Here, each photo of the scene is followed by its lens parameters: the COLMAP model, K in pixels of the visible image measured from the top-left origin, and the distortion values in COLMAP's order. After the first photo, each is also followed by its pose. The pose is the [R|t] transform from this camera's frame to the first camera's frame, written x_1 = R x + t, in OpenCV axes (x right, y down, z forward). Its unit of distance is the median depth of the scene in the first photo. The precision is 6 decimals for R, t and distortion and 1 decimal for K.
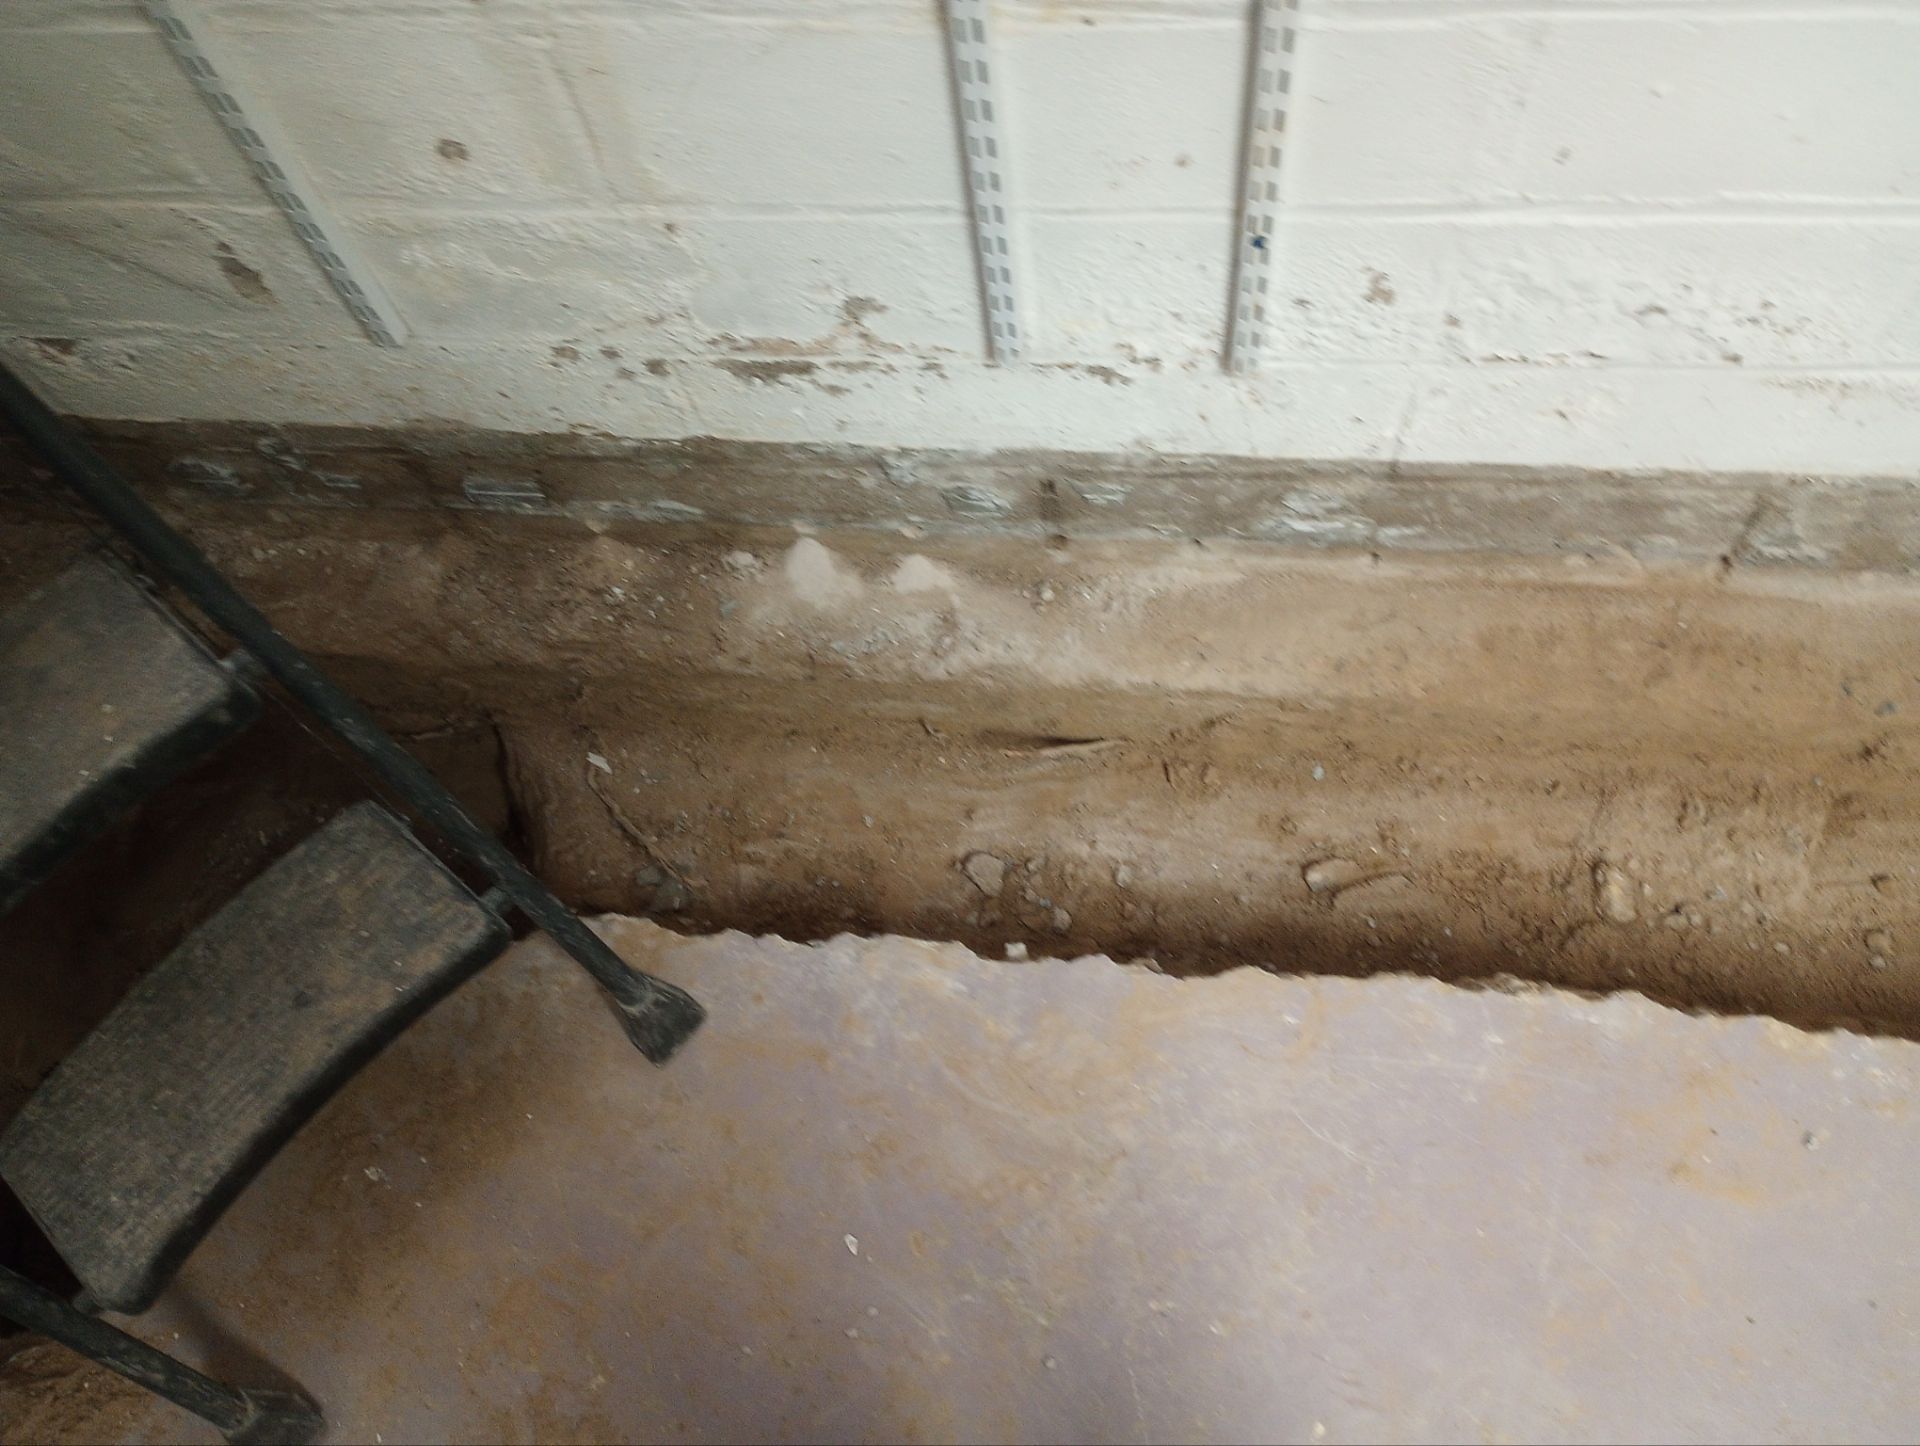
lens RADIAL K [[1574.1, 0, 962.8], [0, 1574.1, 715.3], [0, 0, 1]] dist [0.048053, -0.072520]
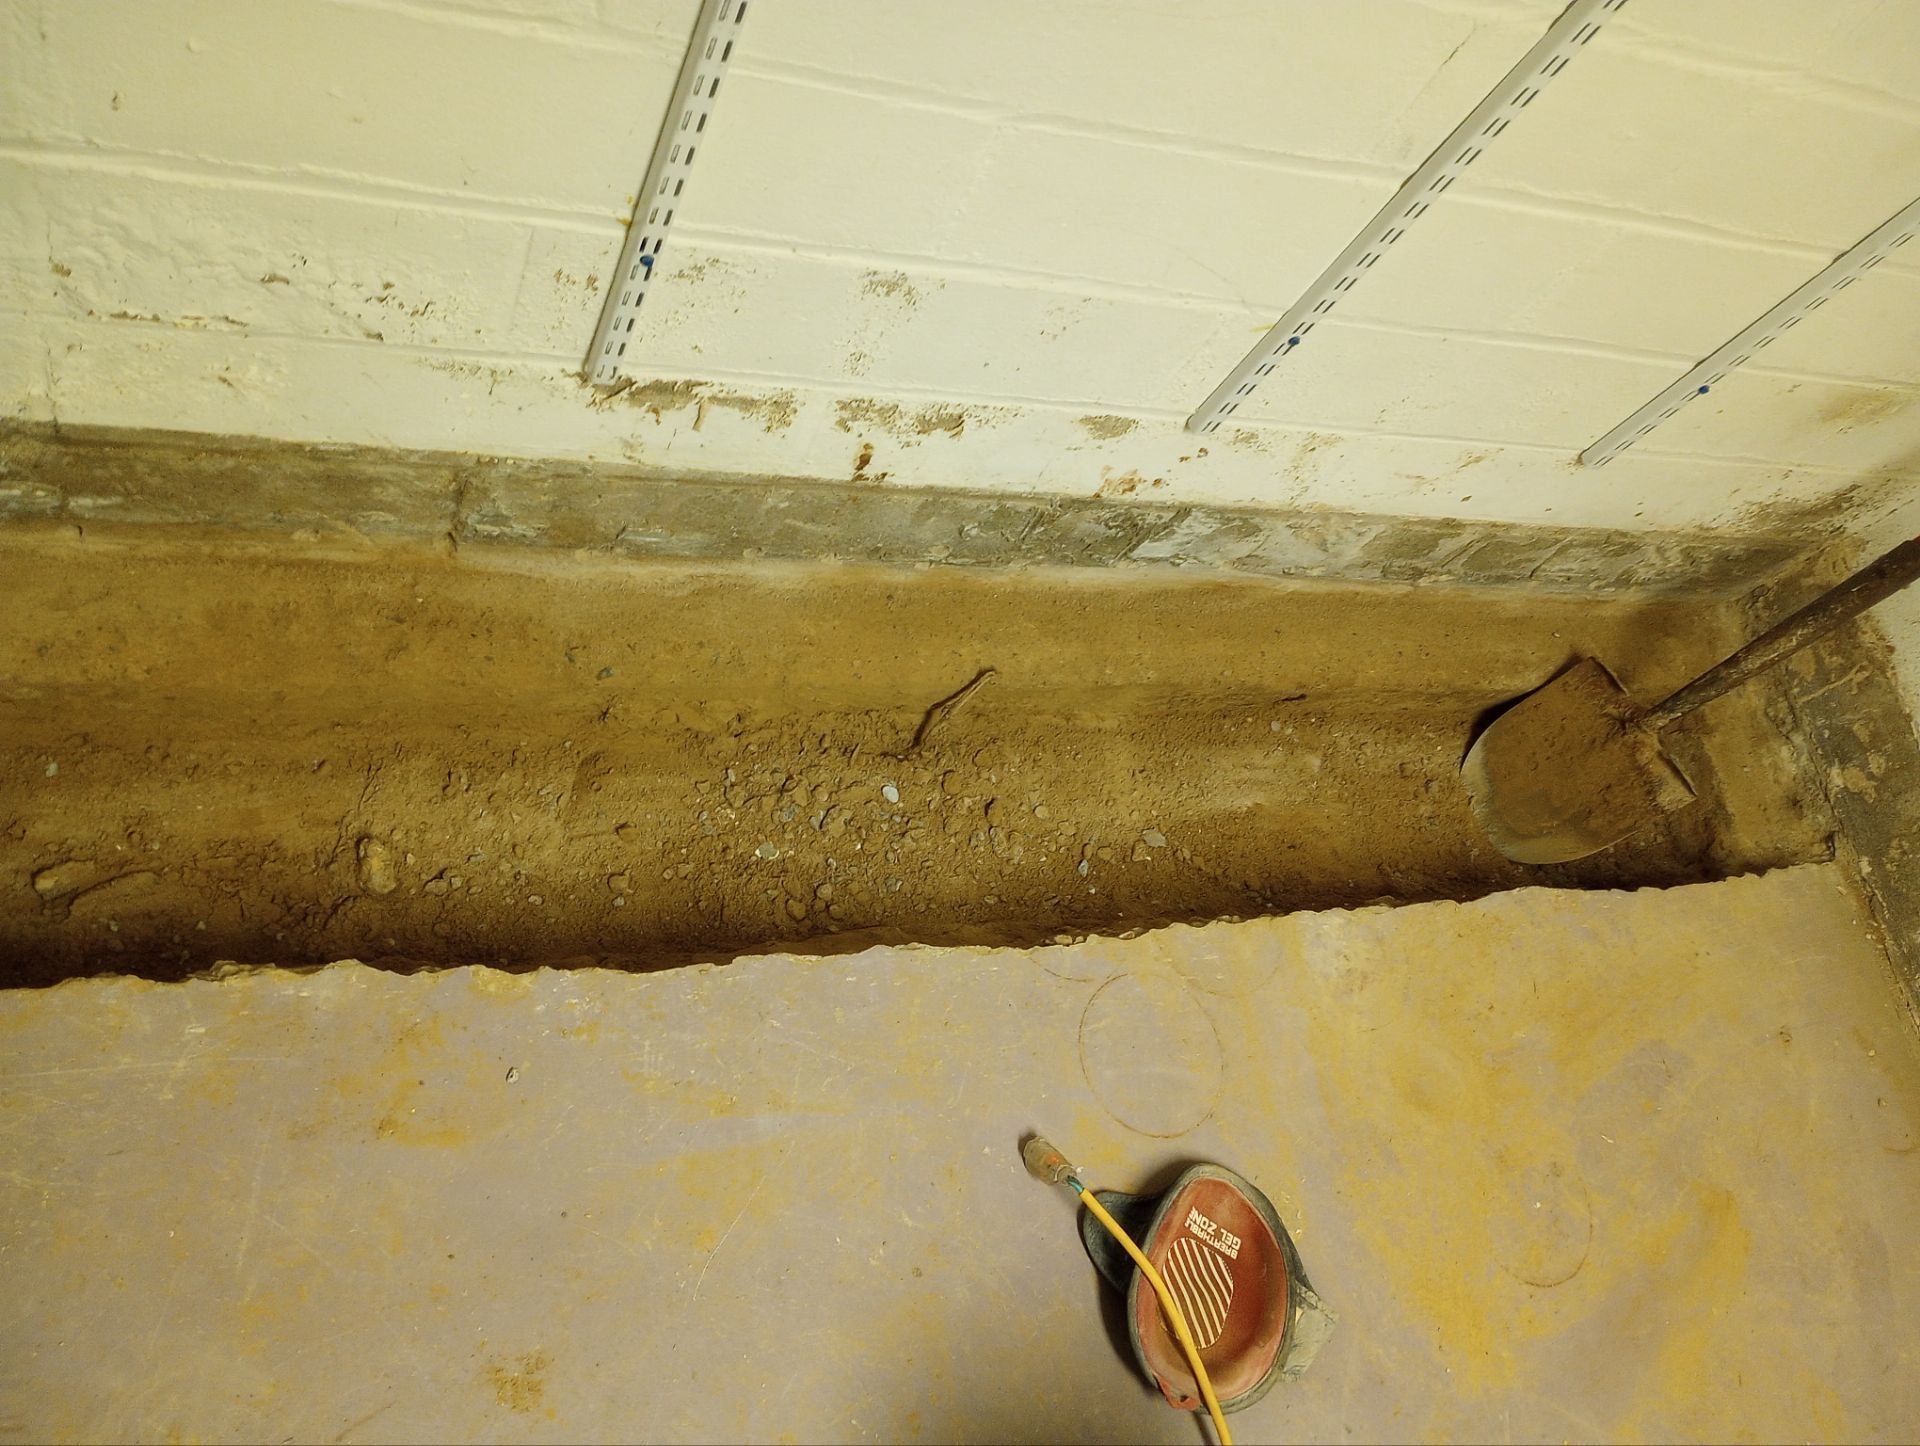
lens RADIAL K [[1574.1, 0, 950.7], [0, 1574.1, 717.0], [0, 0, 1]] dist [0.048053, -0.072520]
pose [[0.828423, -0.053123, 0.557578, 0.162142], [0.051815, 0.998492, 0.018146, 0.018449], [-0.557701, 0.013858, 0.829926, -0.048304]]
